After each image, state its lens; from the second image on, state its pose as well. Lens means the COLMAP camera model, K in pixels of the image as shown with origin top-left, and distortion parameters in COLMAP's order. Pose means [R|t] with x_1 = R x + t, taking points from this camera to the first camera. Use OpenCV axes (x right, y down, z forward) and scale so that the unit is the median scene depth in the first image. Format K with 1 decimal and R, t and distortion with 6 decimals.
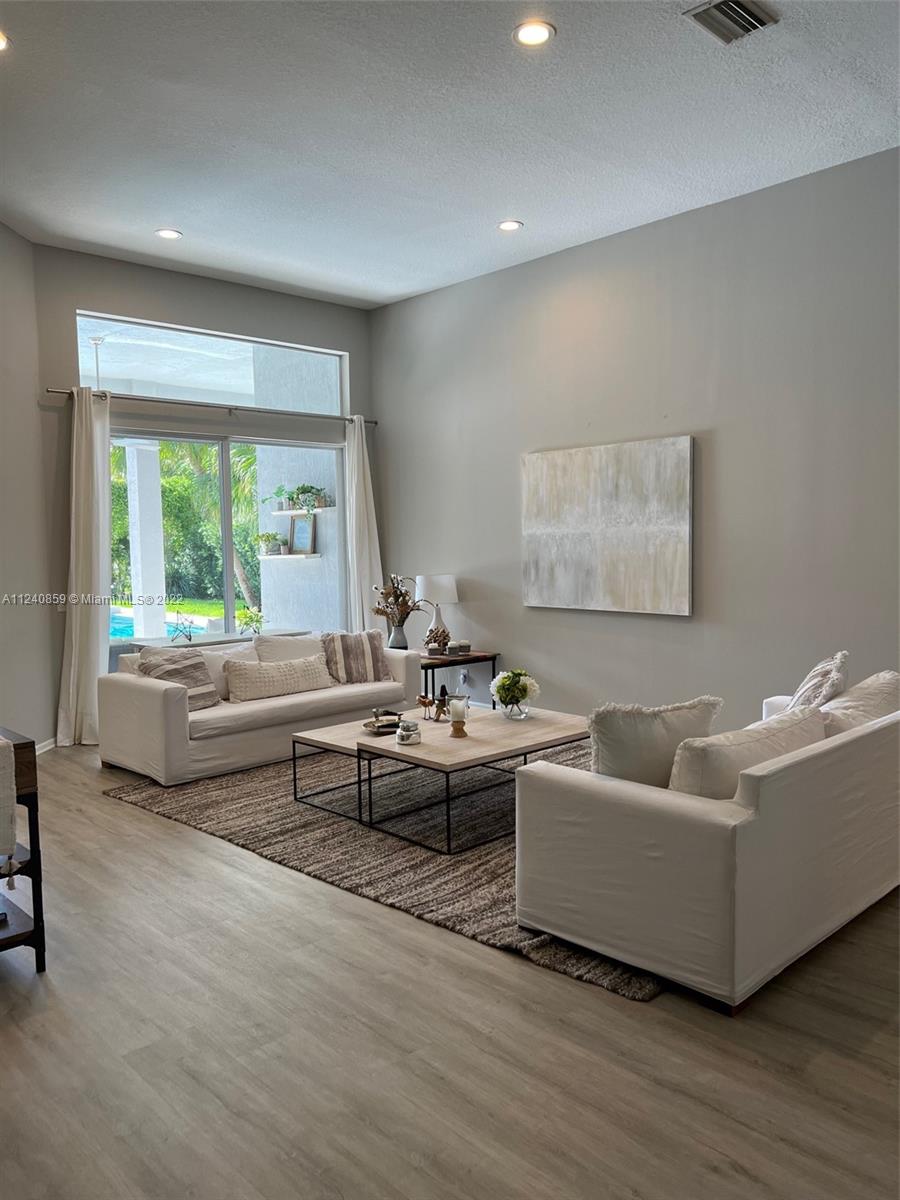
lens RADIAL K [[892.4, 0, 450.0], [0, 892.4, 600.0], [0, 0, 1]] dist [0.042919, -0.005362]
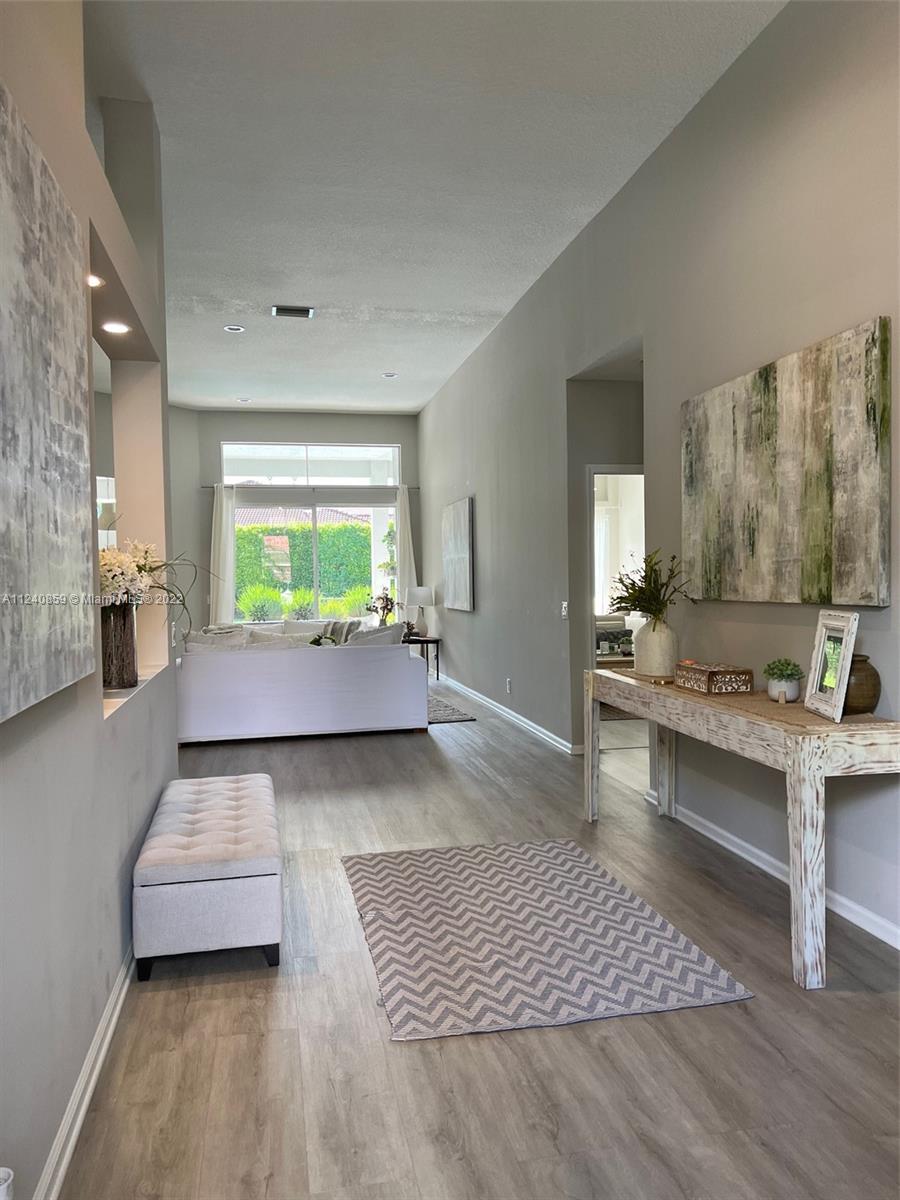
lens RADIAL K [[902.6, 0, 482.1], [0, 902.6, 600.8], [0, 0, 1]] dist [0.039595, -0.001757]
pose [[0.865676, 0.013441, -0.500424, 0.974657], [-0.032140, 0.999069, -0.028764, 0.040307], [0.499572, 0.040984, 0.865303, -0.326832]]
